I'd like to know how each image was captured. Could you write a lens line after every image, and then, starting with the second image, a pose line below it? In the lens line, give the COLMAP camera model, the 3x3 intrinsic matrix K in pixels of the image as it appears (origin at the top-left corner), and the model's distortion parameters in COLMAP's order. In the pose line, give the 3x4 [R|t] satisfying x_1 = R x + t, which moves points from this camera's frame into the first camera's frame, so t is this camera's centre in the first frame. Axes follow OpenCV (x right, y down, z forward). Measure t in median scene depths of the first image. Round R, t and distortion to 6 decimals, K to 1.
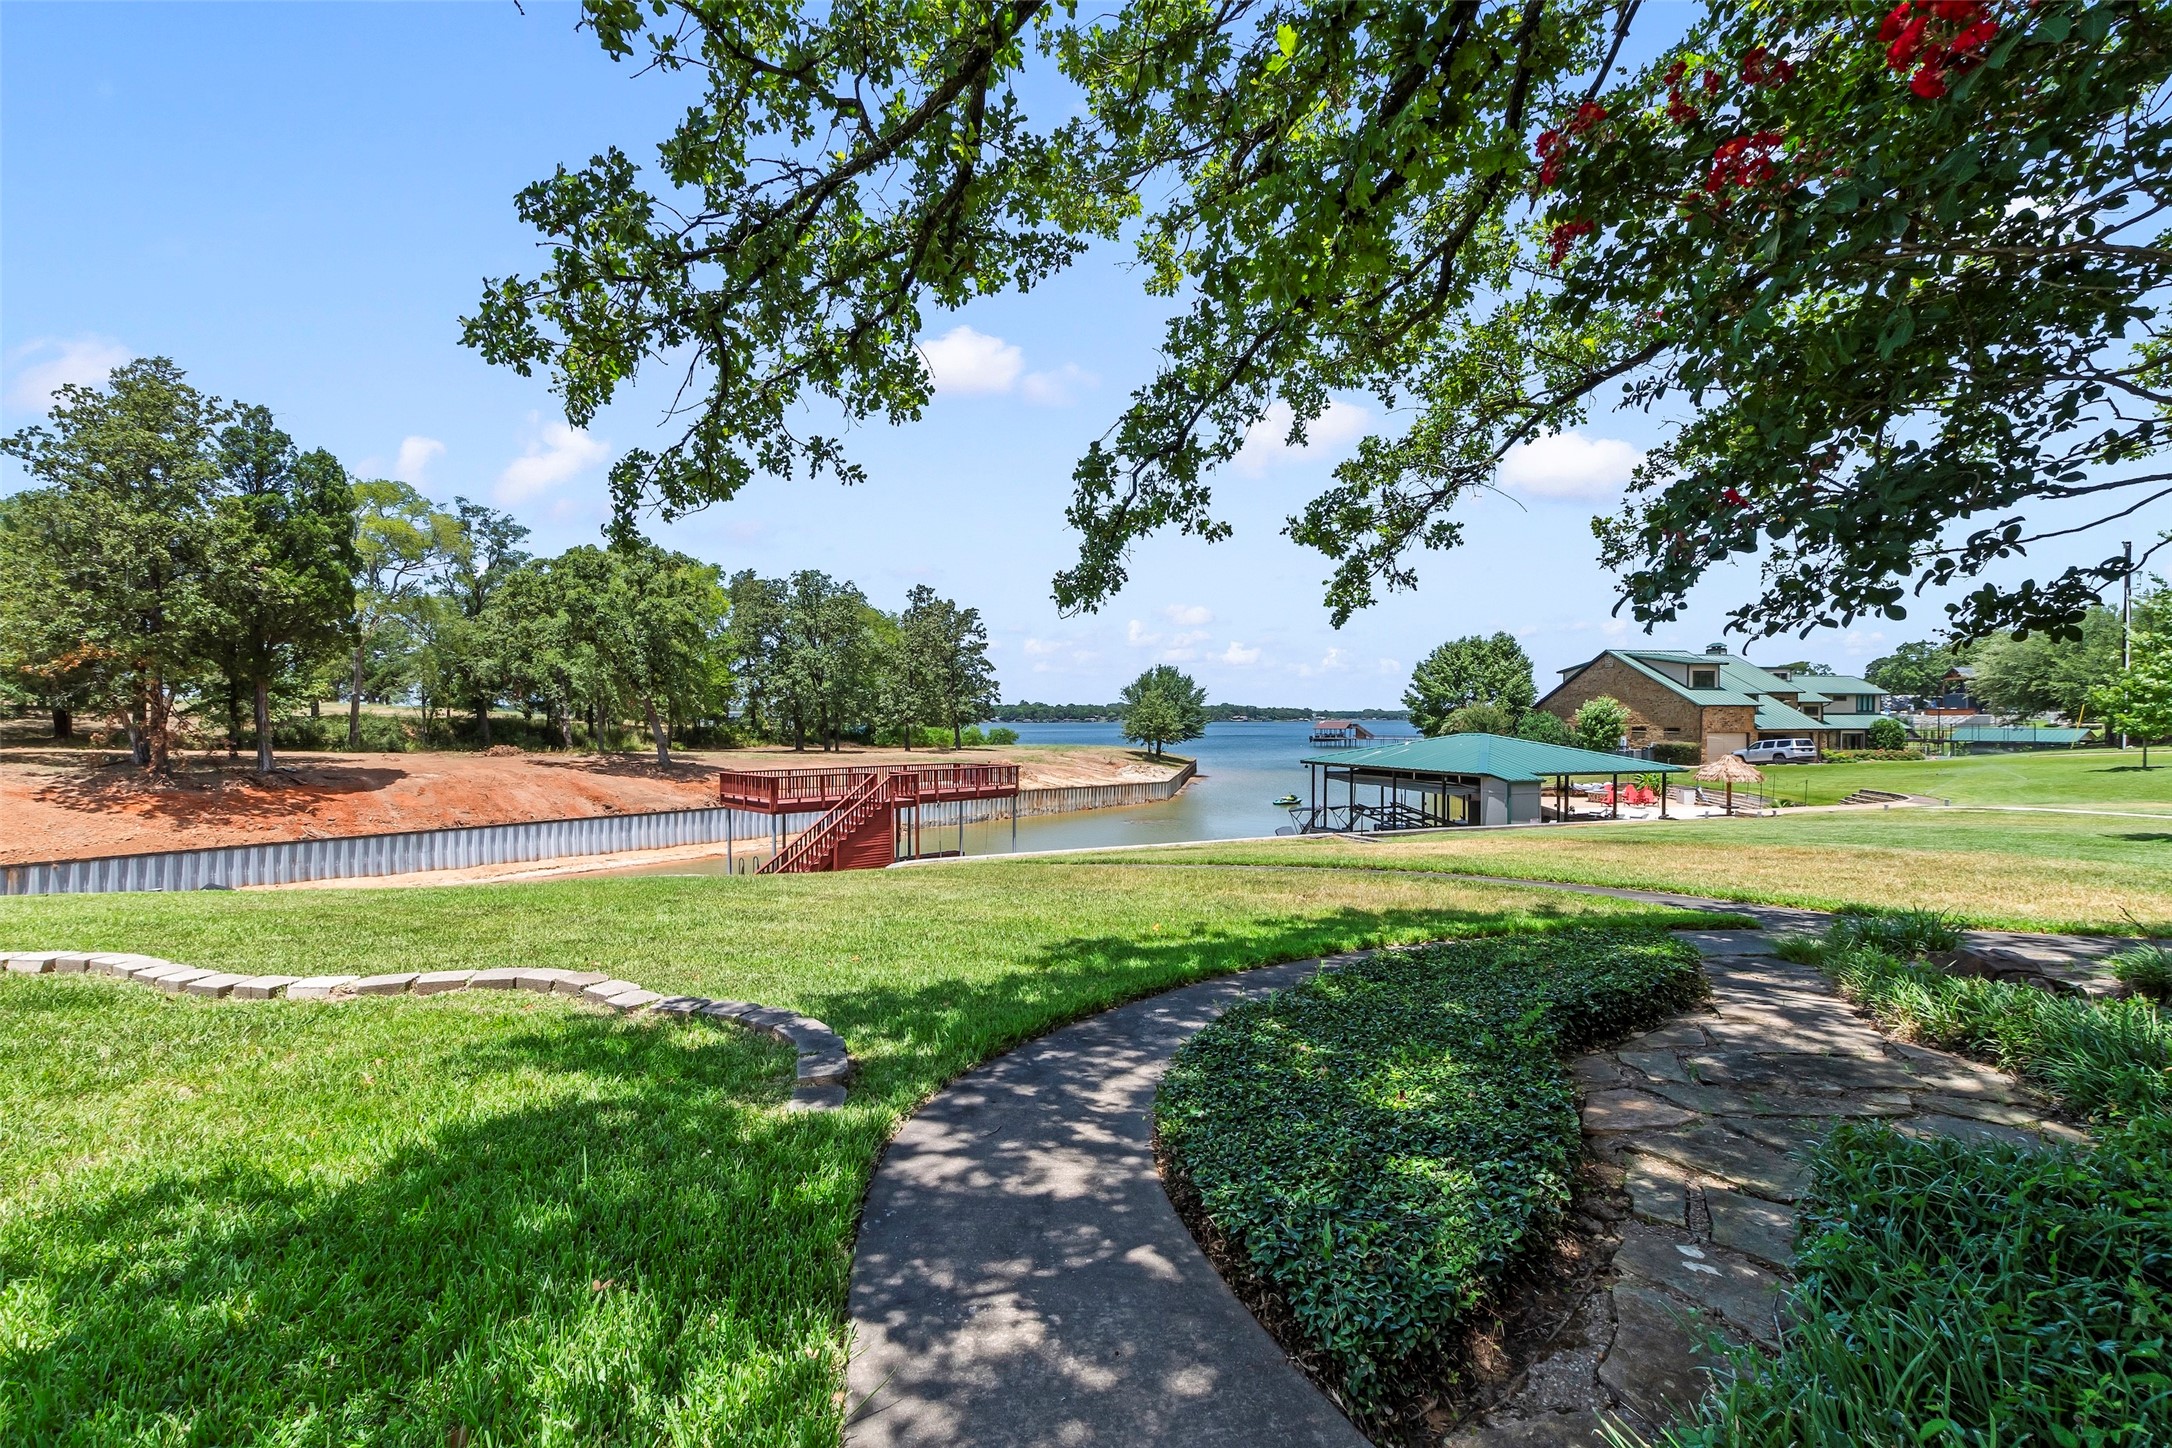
lens RADIAL K [[1095.4, 0, 1105.0], [0, 1095.4, 732.8], [0, 0, 1]] dist [0.012295, -0.003449]
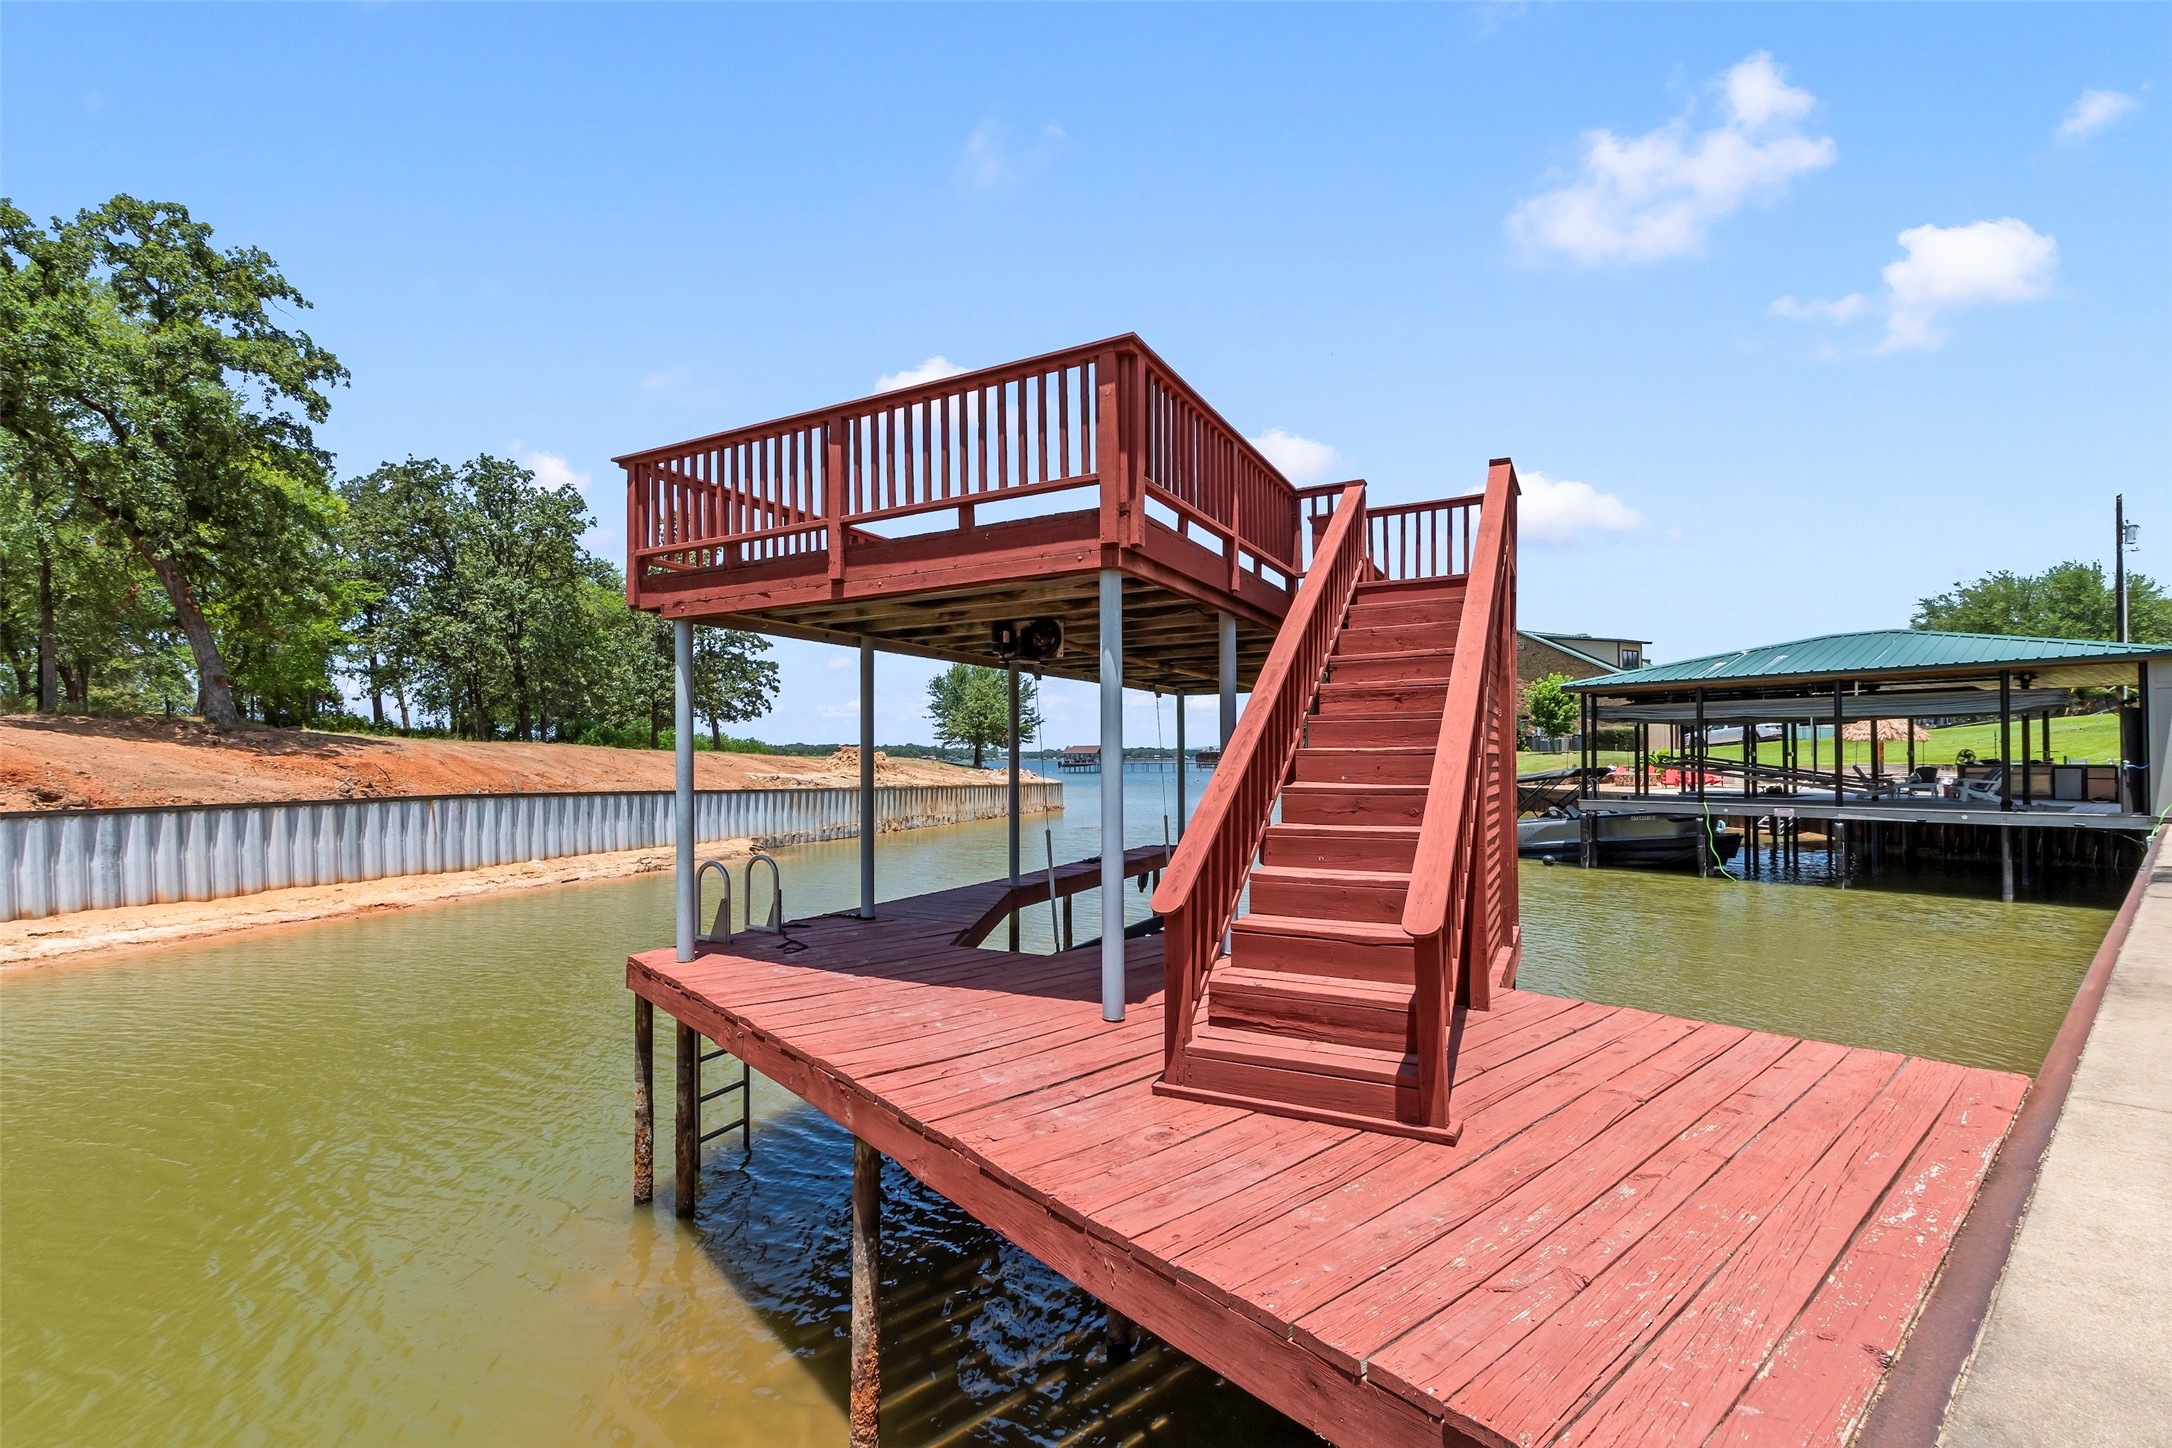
lens RADIAL K [[1095.4, 0, 1174.9], [0, 1095.4, 740.1], [0, 0, 1]] dist [0.012295, -0.003449]
pose [[0.943251, -0.006022, 0.332025, -0.196389], [0.015020, 0.999586, -0.024543, 0.059203], [-0.331740, 0.028137, 0.942951, 0.472998]]
